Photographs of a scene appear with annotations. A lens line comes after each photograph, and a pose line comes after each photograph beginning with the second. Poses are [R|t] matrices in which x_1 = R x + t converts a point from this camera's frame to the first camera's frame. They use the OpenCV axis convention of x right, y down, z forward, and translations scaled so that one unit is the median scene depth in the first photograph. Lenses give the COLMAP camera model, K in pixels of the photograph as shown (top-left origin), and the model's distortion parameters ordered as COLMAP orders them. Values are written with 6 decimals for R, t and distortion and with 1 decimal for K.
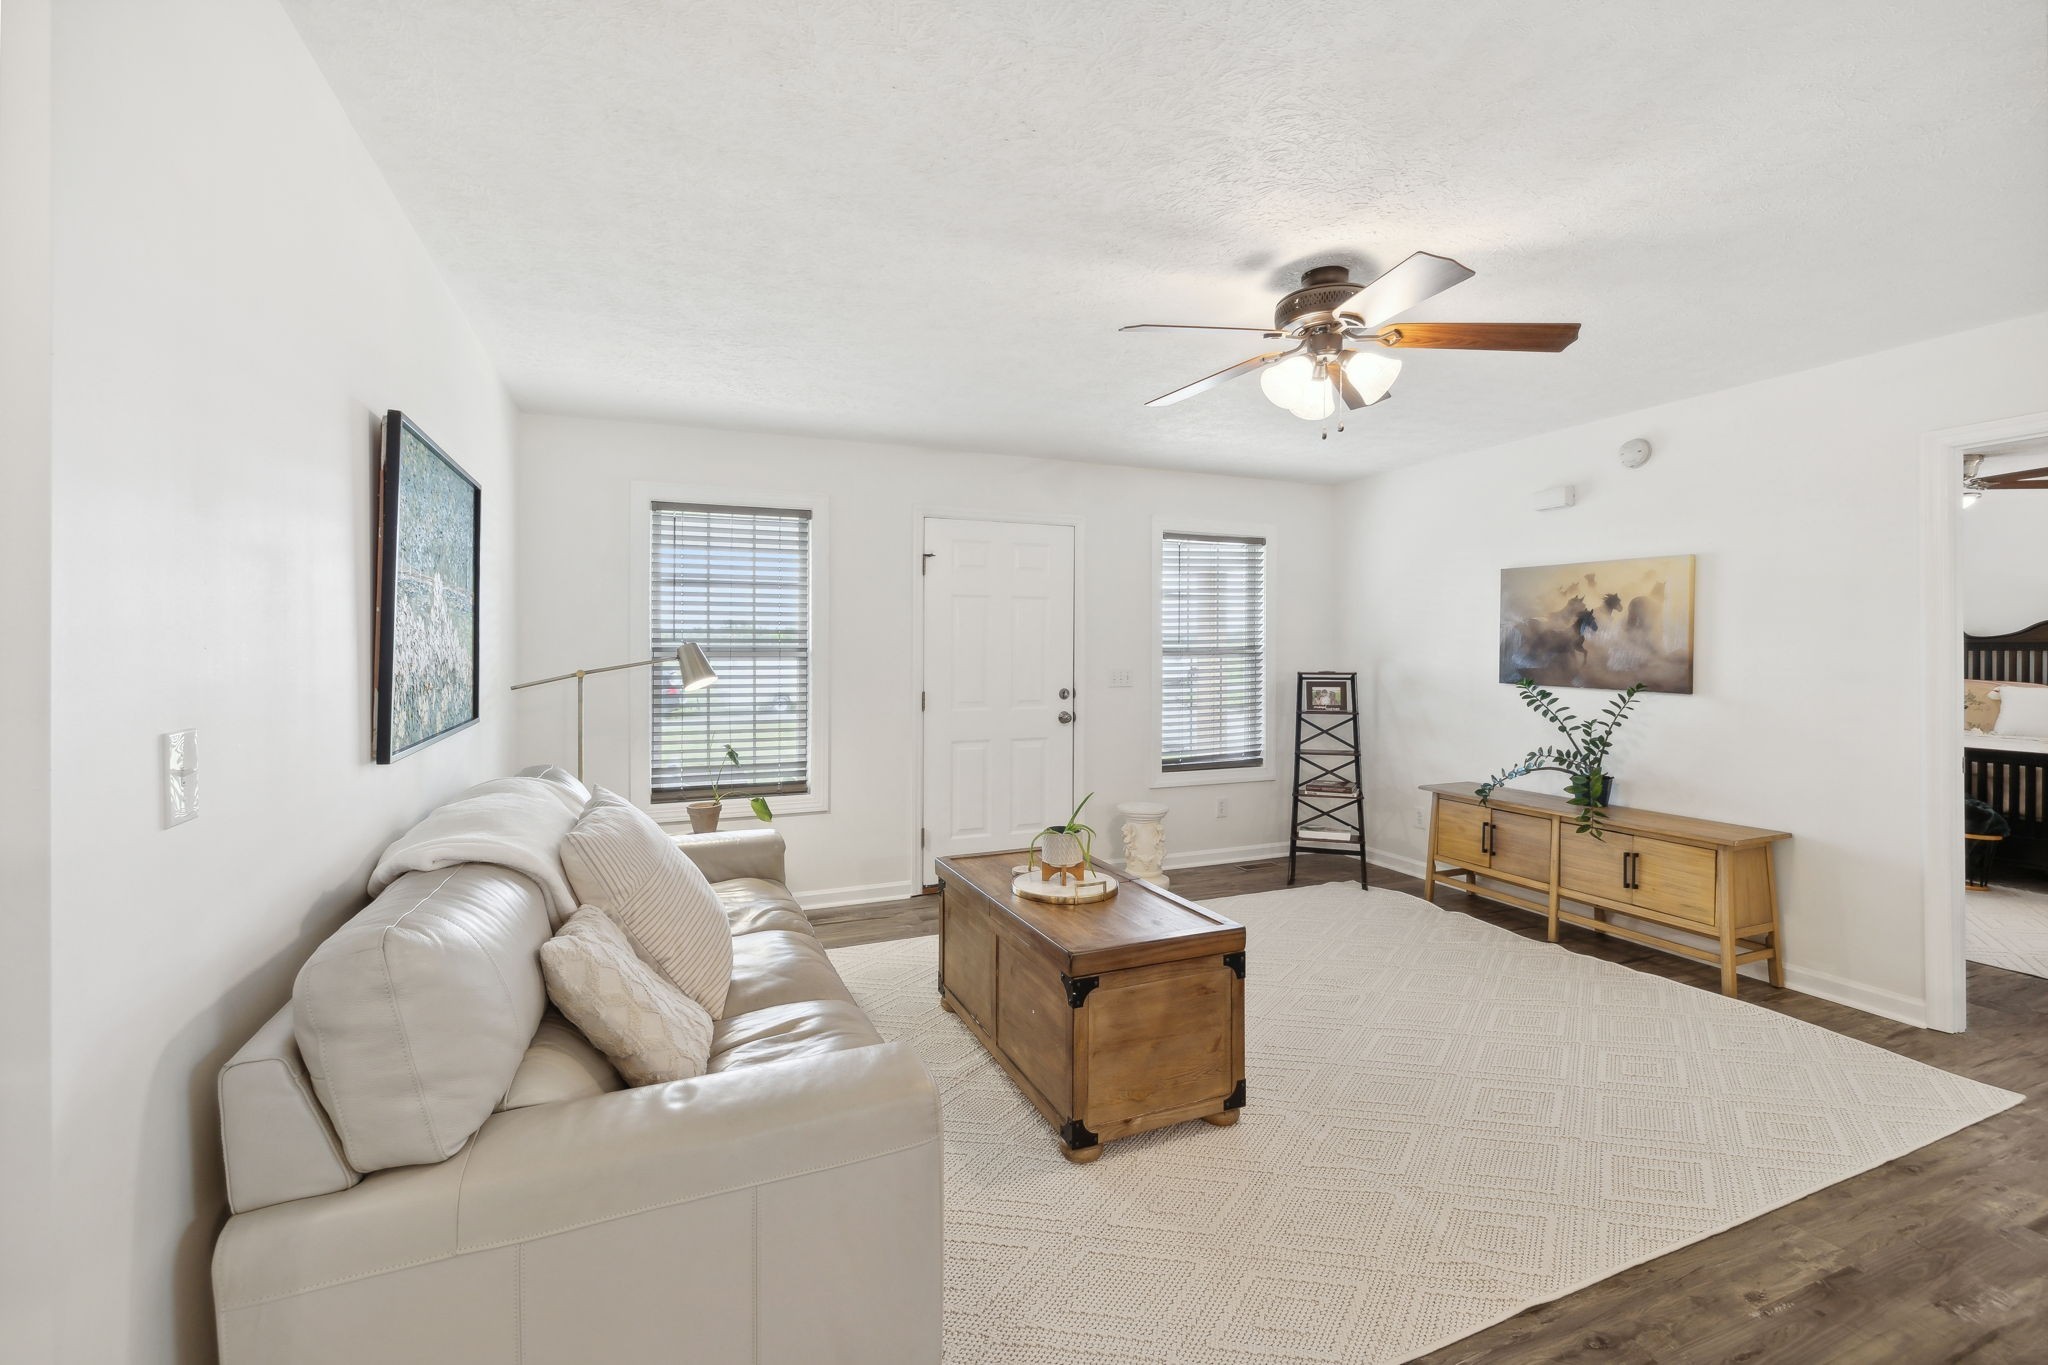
lens RADIAL K [[851.2, 0, 1012.1], [0, 851.2, 661.1], [0, 0, 1]] dist [0.001517, -0.000606]
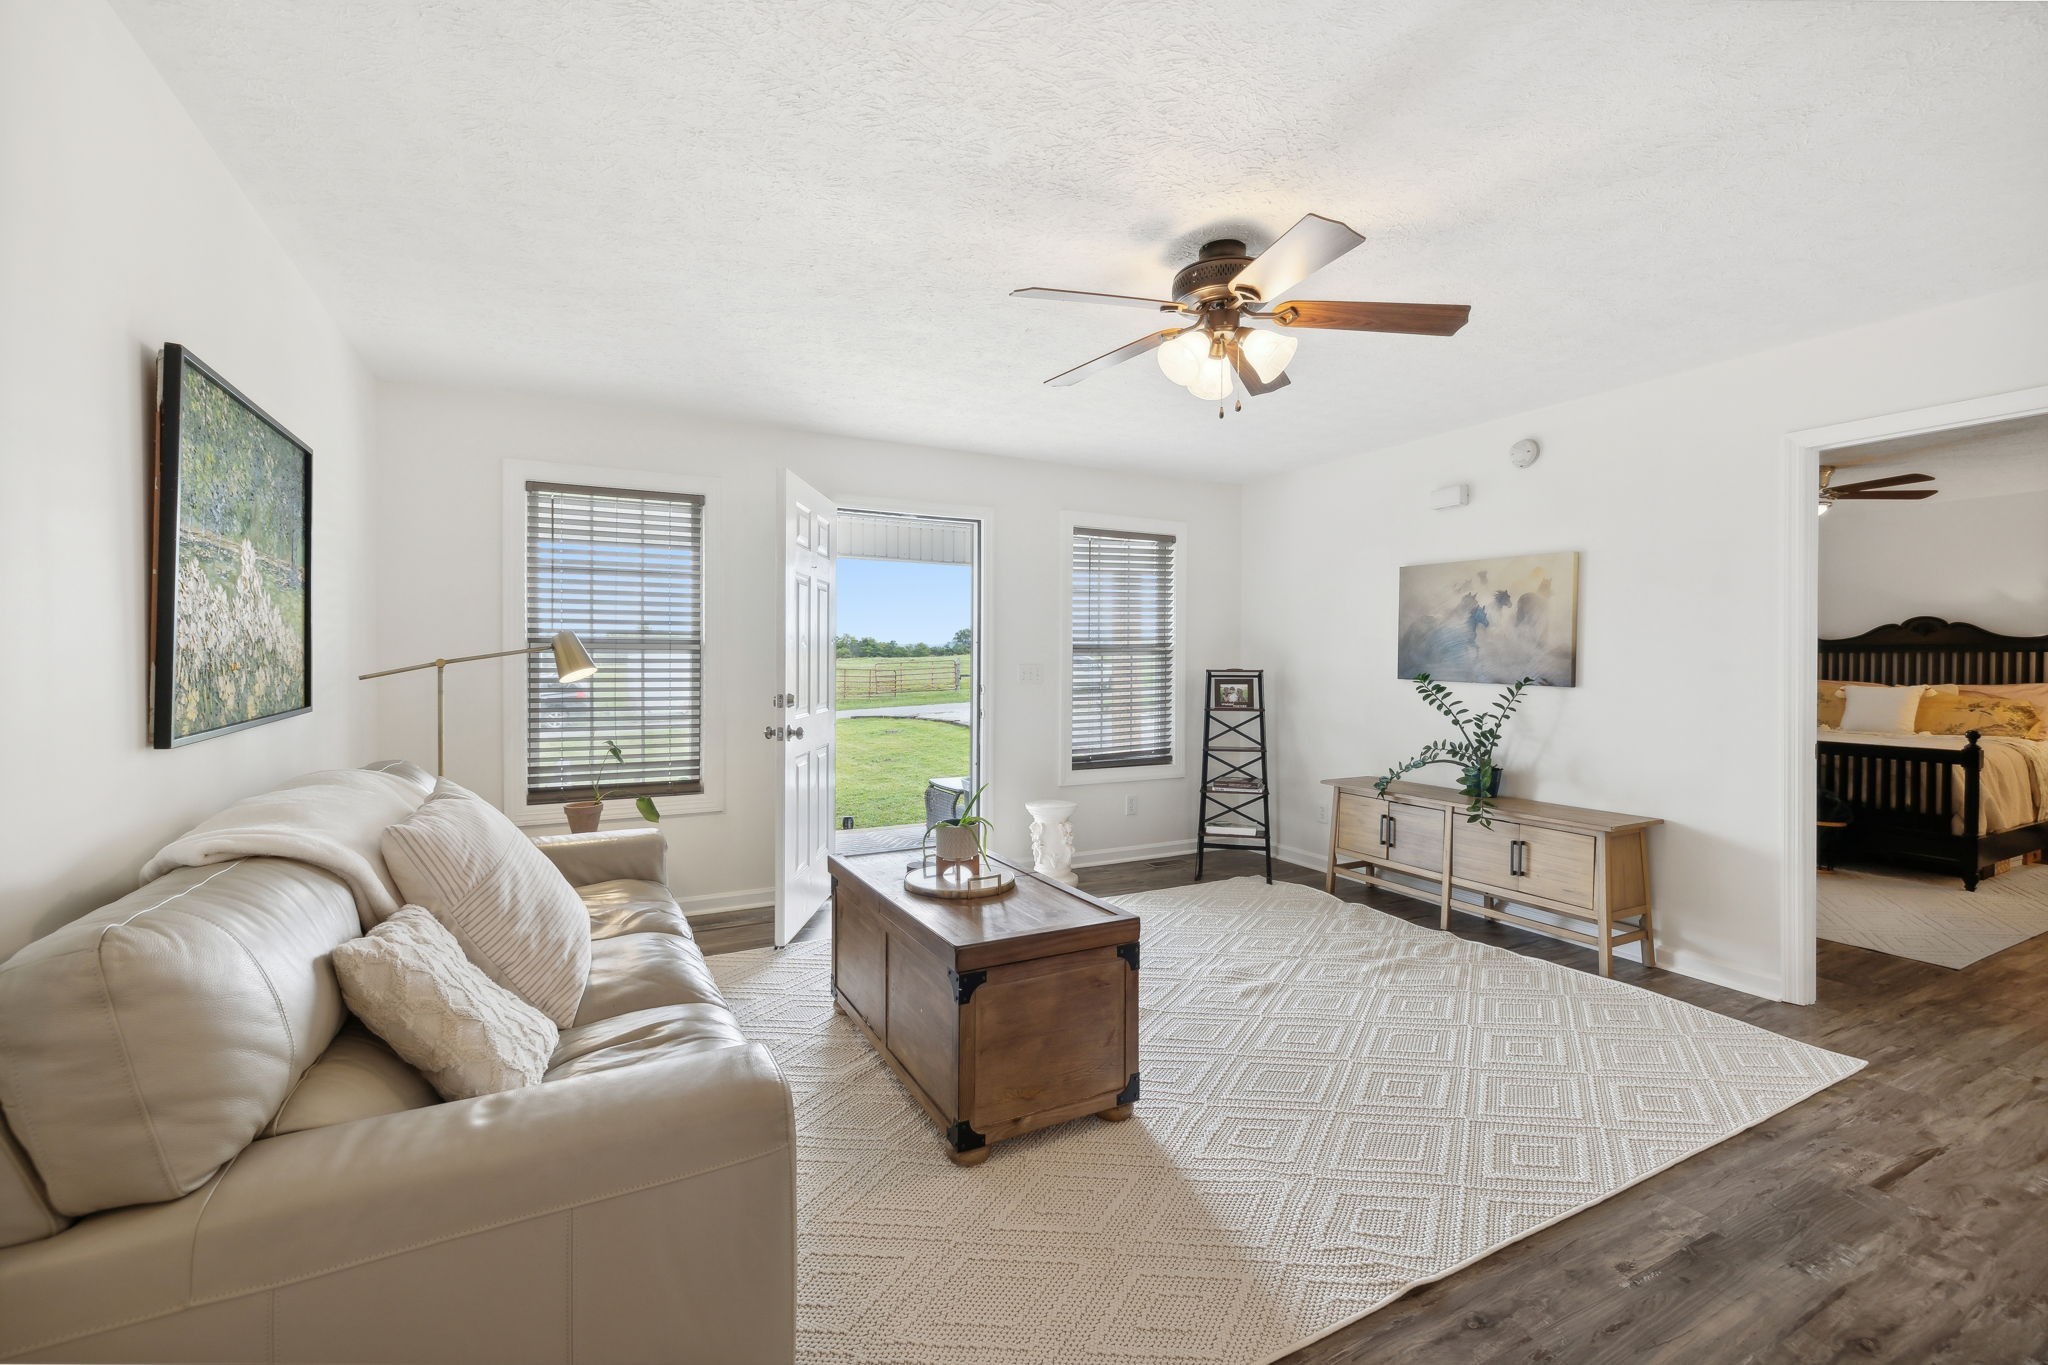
lens RADIAL K [[851.2, 0, 1007.9], [0, 851.2, 675.3], [0, 0, 1]] dist [0.001517, -0.000606]
pose [[0.996509, 0.001745, 0.083462, 0.041277], [-0.002399, 0.999967, 0.007730, 0.028142], [-0.083446, -0.007903, 0.996481, 0.043392]]
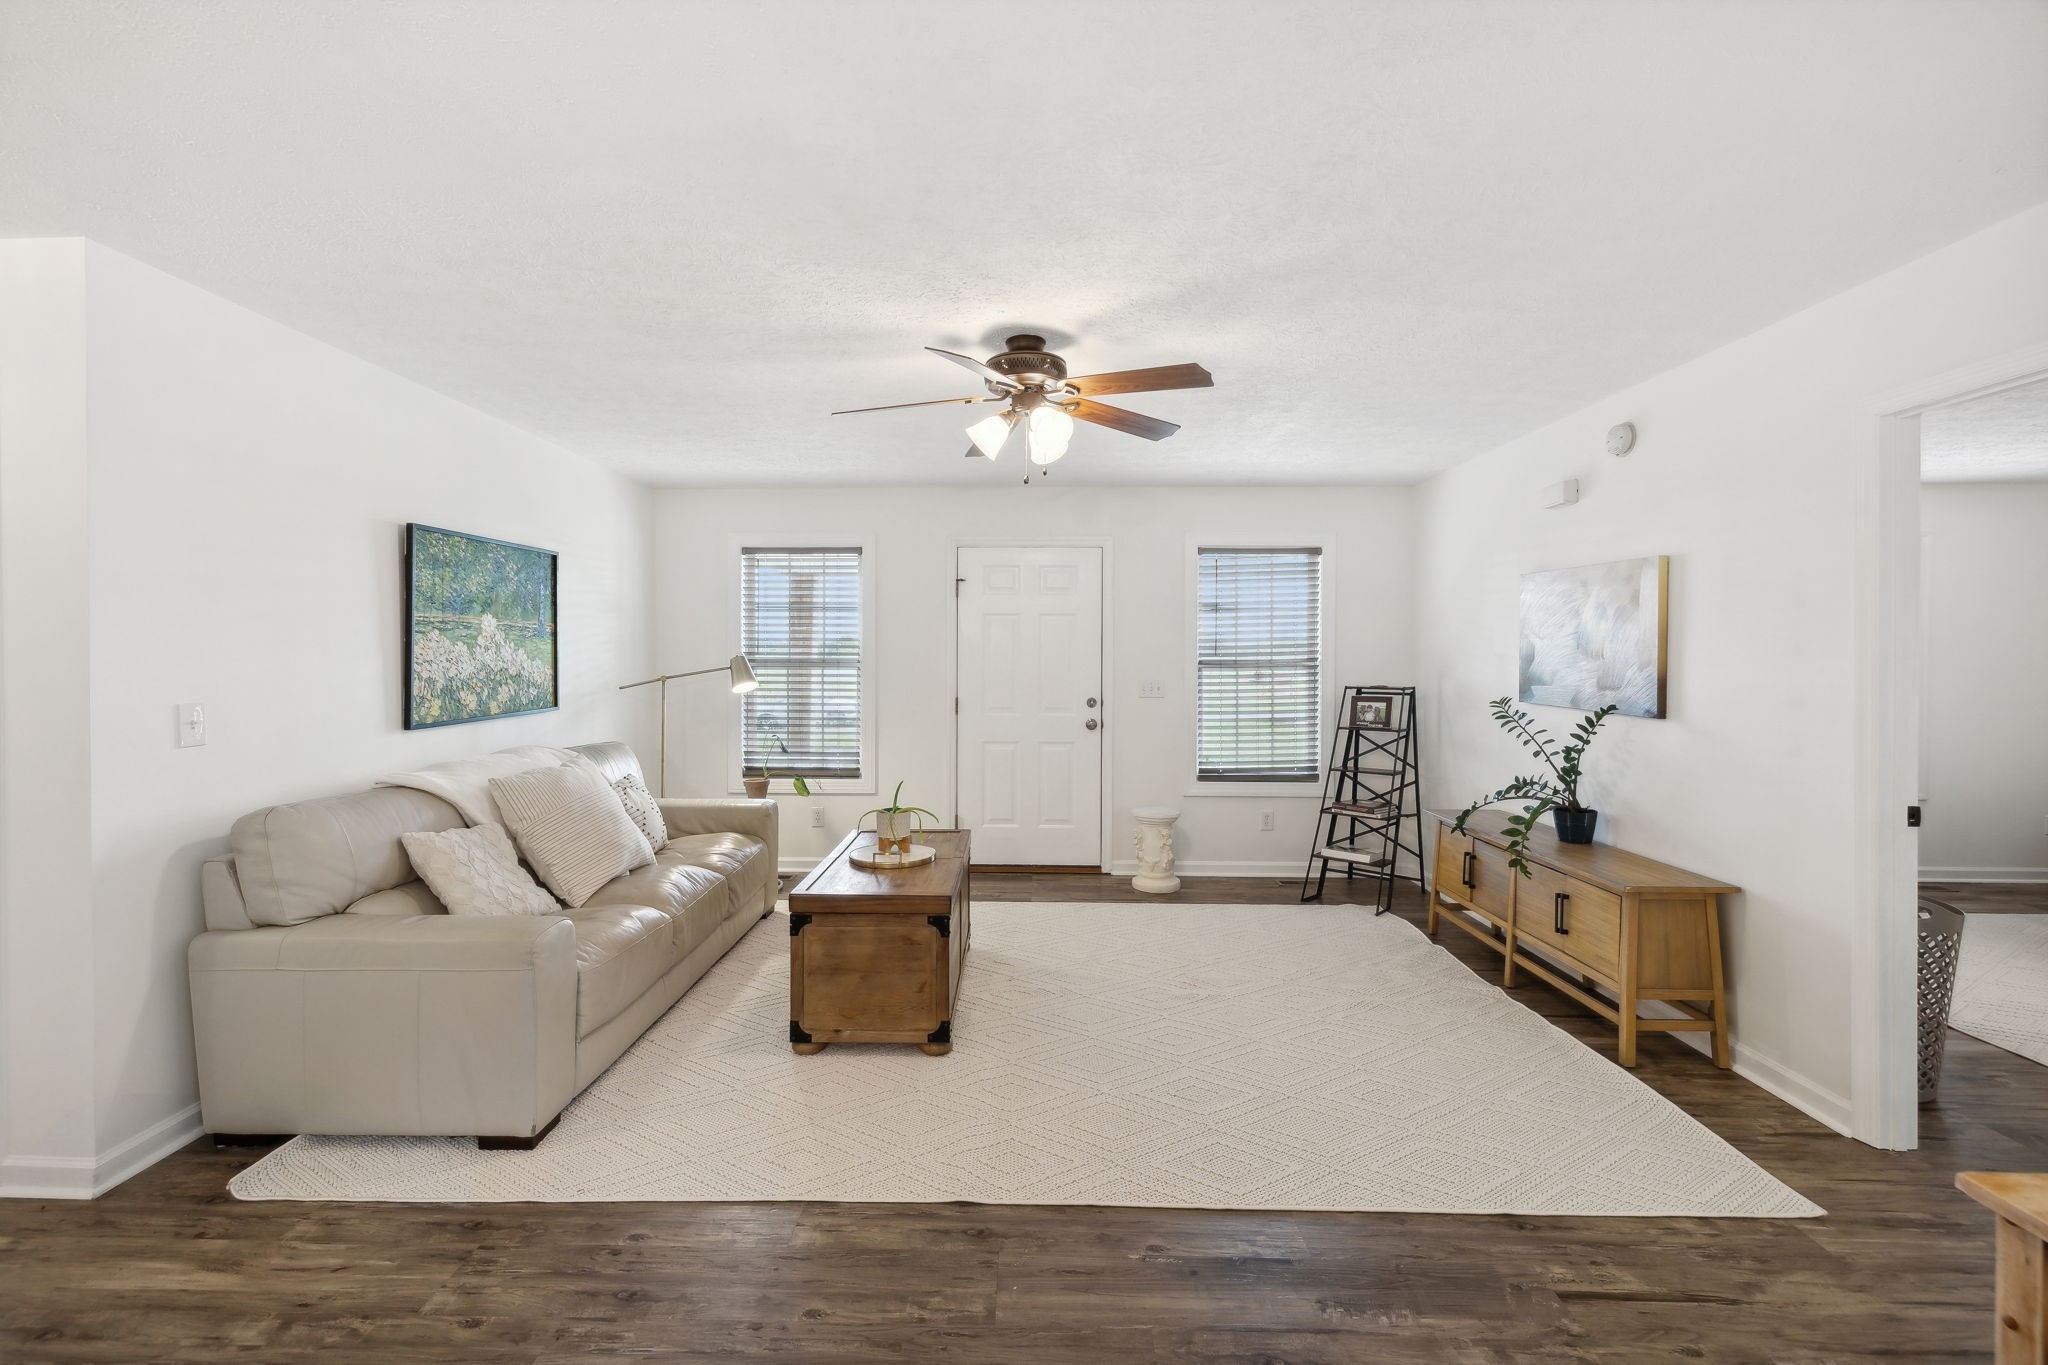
lens RADIAL K [[851.2, 0, 1010.8], [0, 851.2, 674.7], [0, 0, 1]] dist [0.001517, -0.000606]
pose [[0.918586, 0.010859, -0.395072, 0.810920], [-0.007936, 0.999928, 0.009033, -0.012233], [0.395141, -0.005162, 0.918606, -0.072447]]
